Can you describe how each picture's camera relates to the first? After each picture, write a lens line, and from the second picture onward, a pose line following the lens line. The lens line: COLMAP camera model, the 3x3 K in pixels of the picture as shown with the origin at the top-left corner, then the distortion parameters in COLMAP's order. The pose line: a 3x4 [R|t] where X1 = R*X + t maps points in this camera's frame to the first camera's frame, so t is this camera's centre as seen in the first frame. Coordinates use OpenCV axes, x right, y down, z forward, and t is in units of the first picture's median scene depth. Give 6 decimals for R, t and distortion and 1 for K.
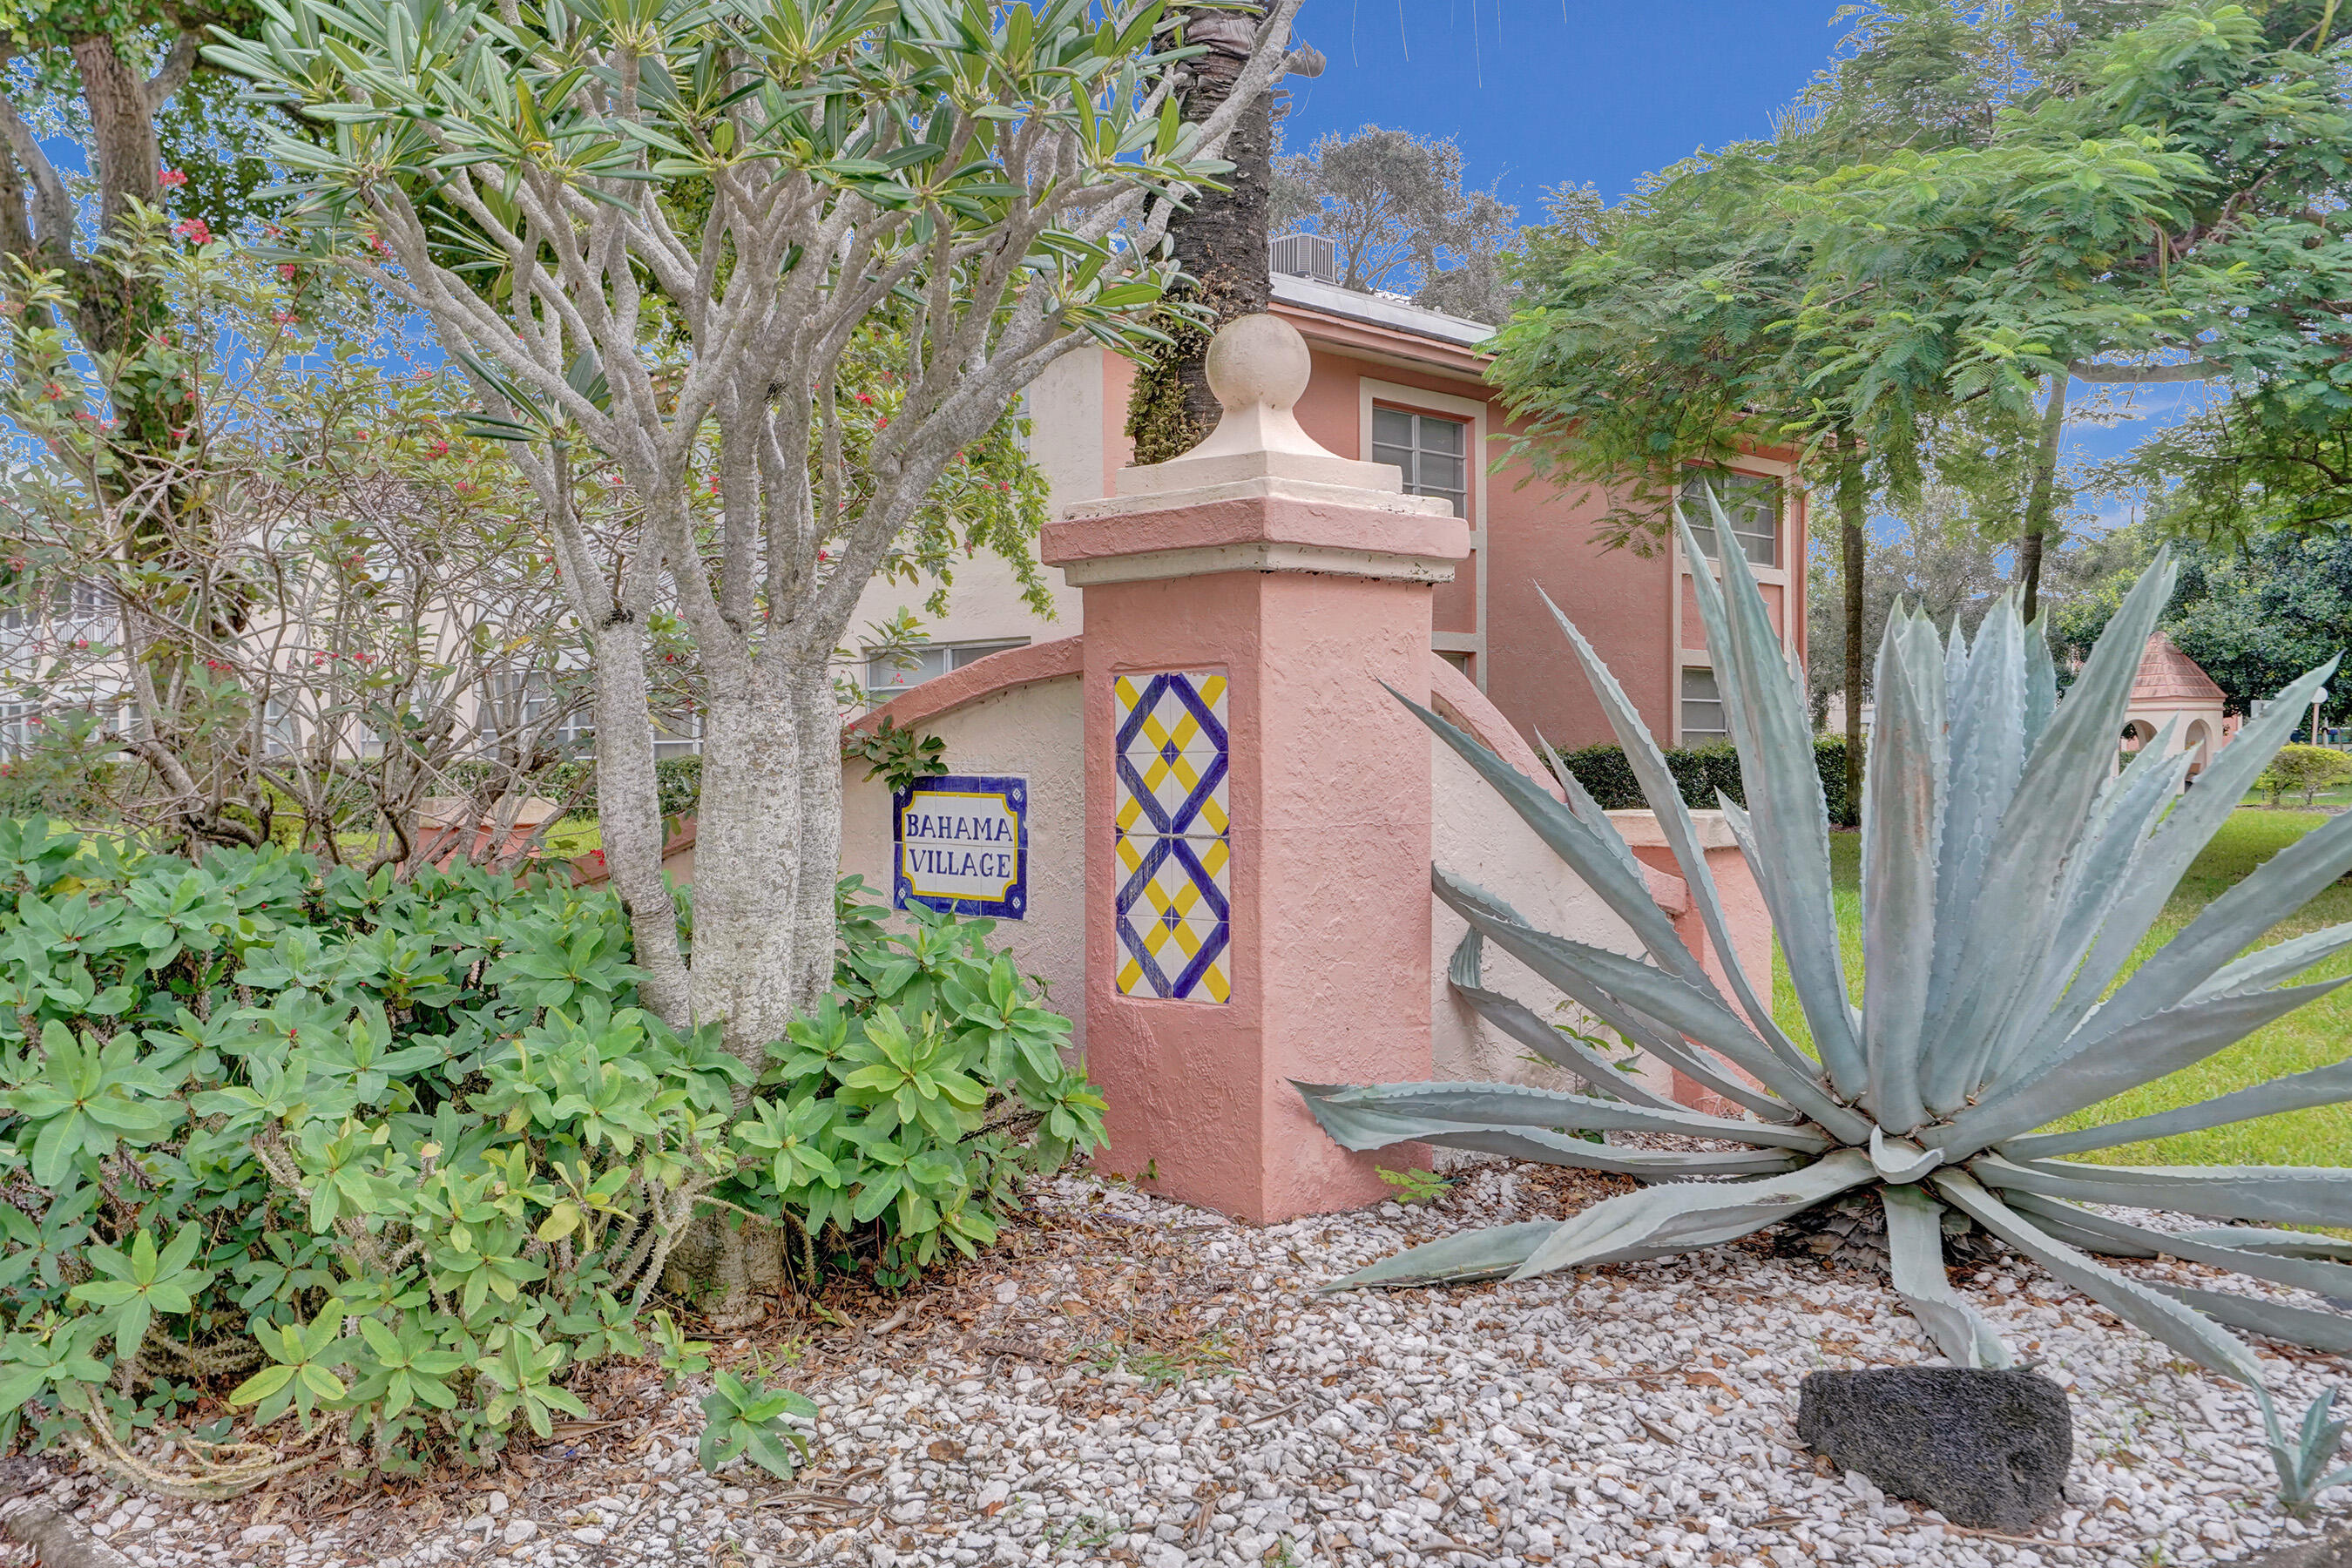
lens RADIAL K [[2036.3, 0, 1176.0], [0, 2036.3, 779.7], [0, 0, 1]] dist [0.002403, 0.002487]
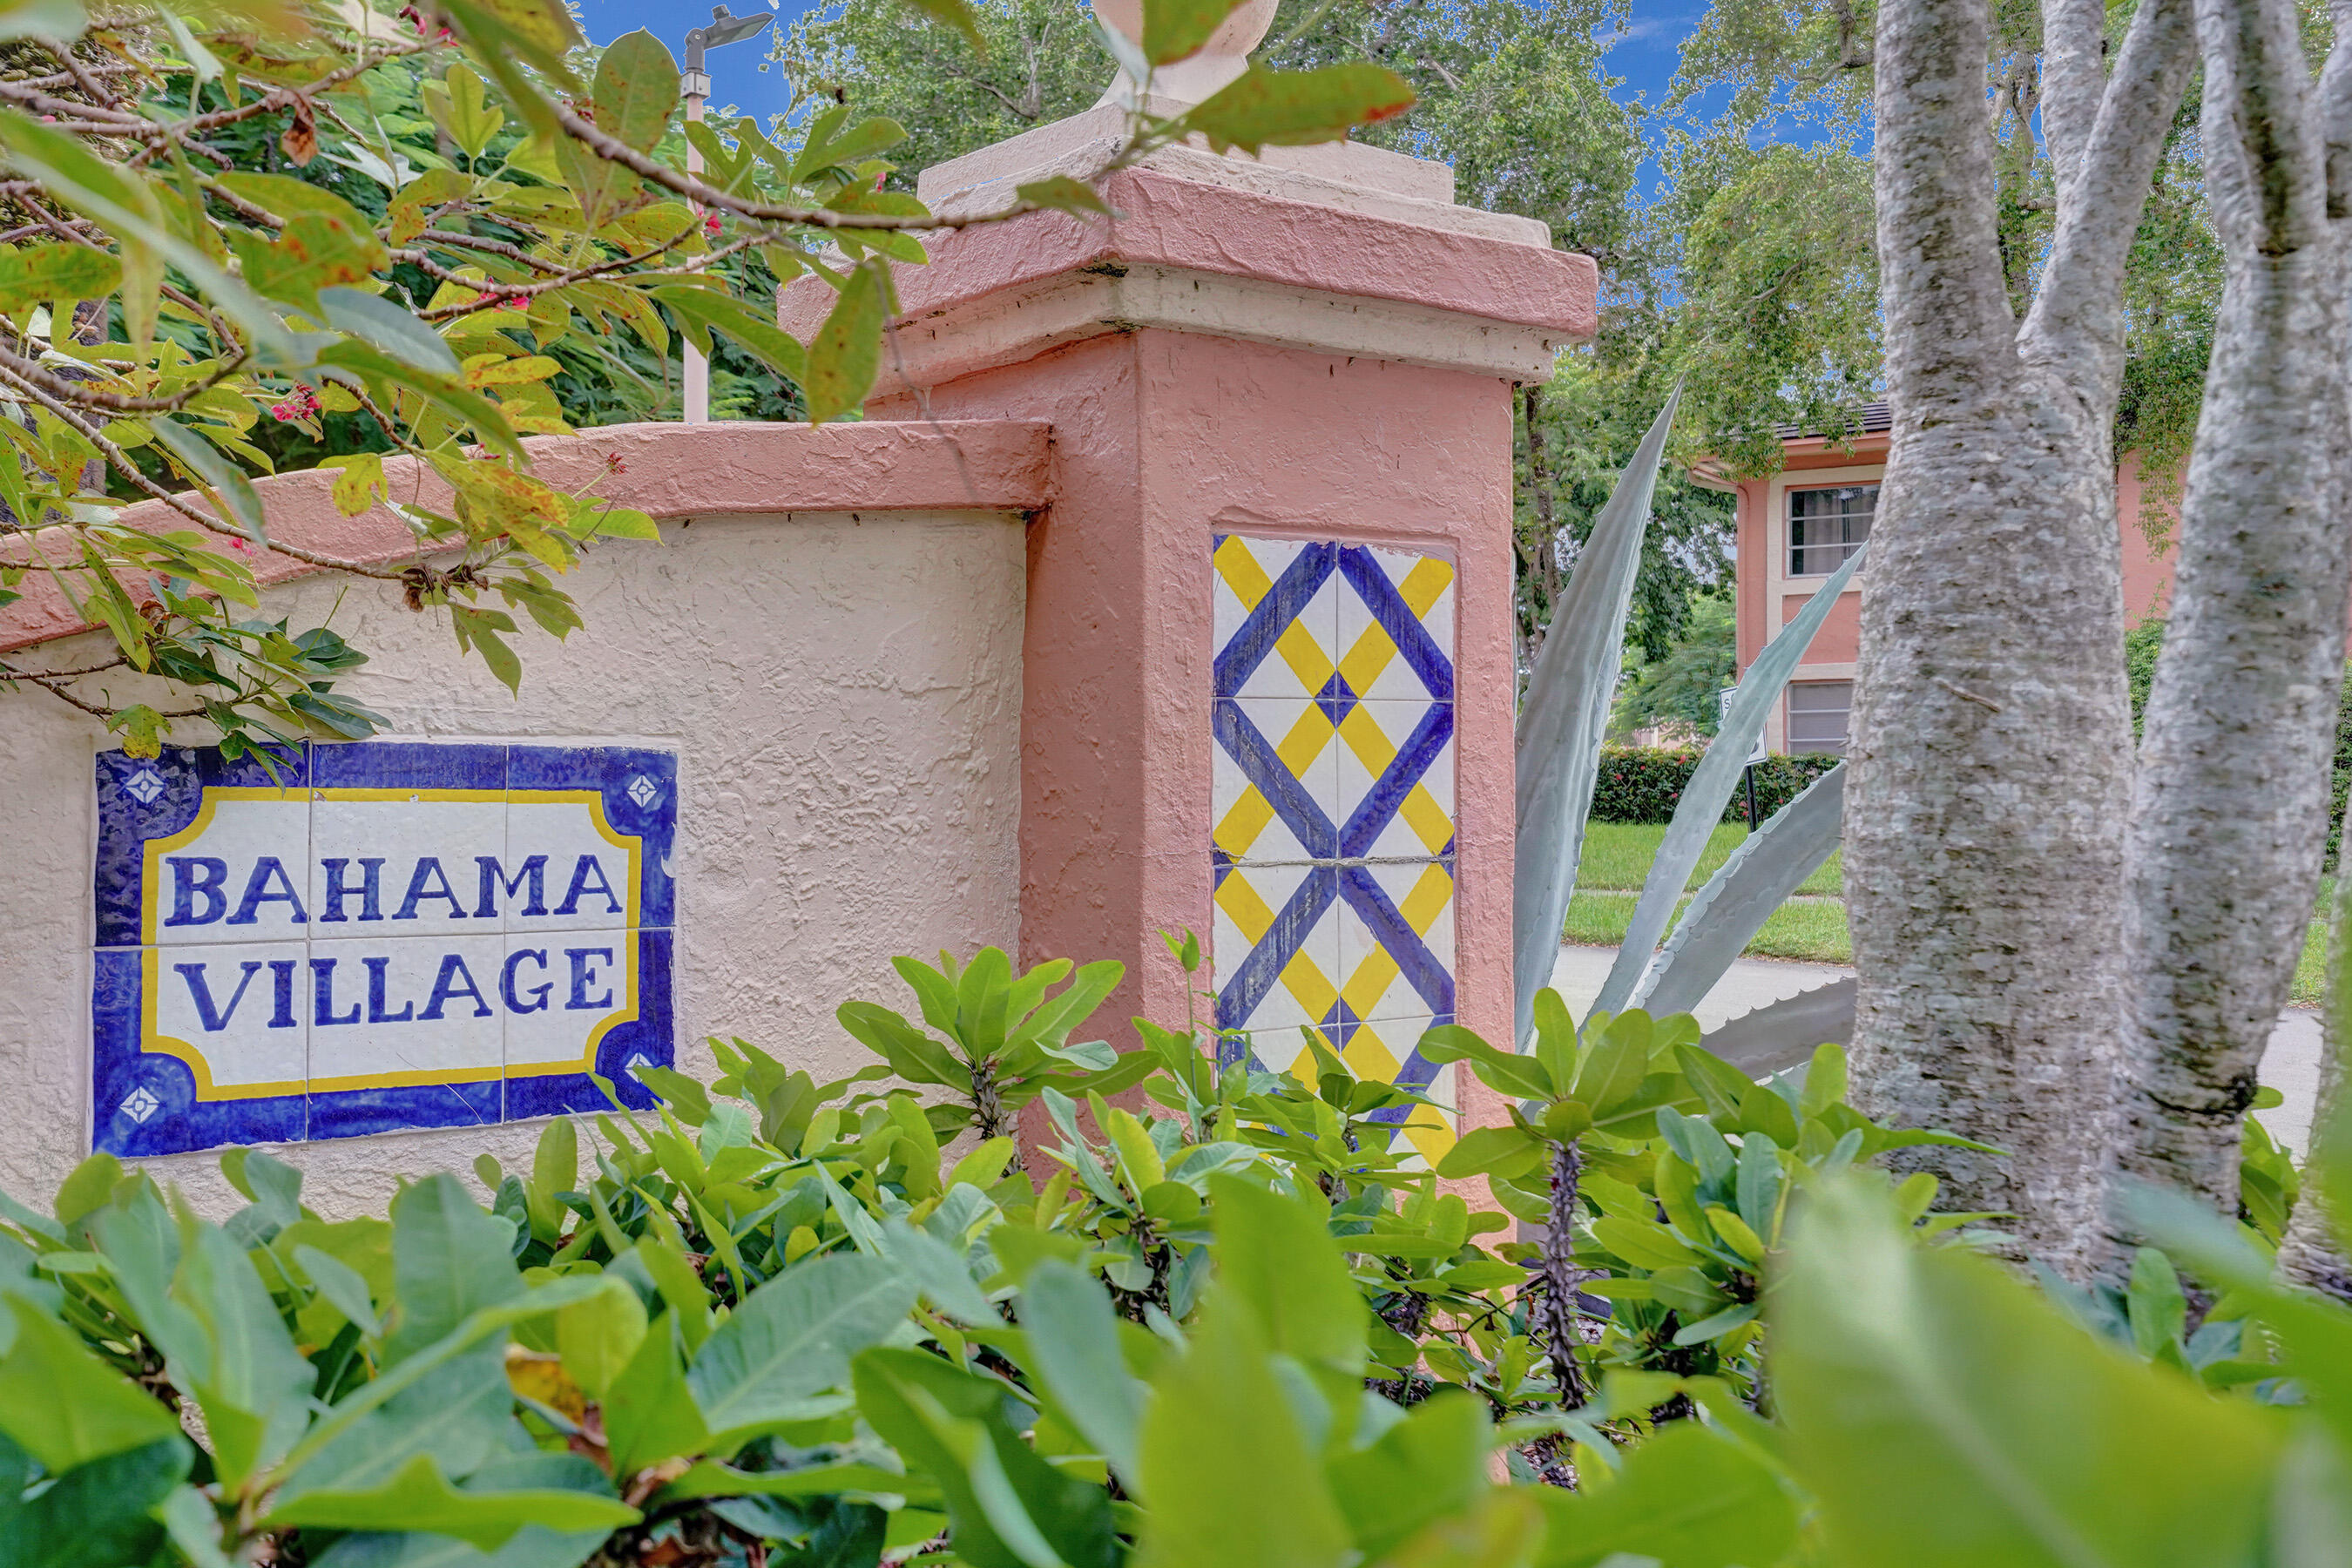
lens RADIAL K [[2369.7, 0, 1176.2], [0, 2369.7, 784.9], [0, 0, 1]] dist [0.023873, 0.000000]
pose [[0.140150, 0.004160, 0.990122, -0.578358], [0.011702, 0.999914, -0.005857, 0.010956], [-0.990061, 0.012408, 0.140089, 0.932217]]
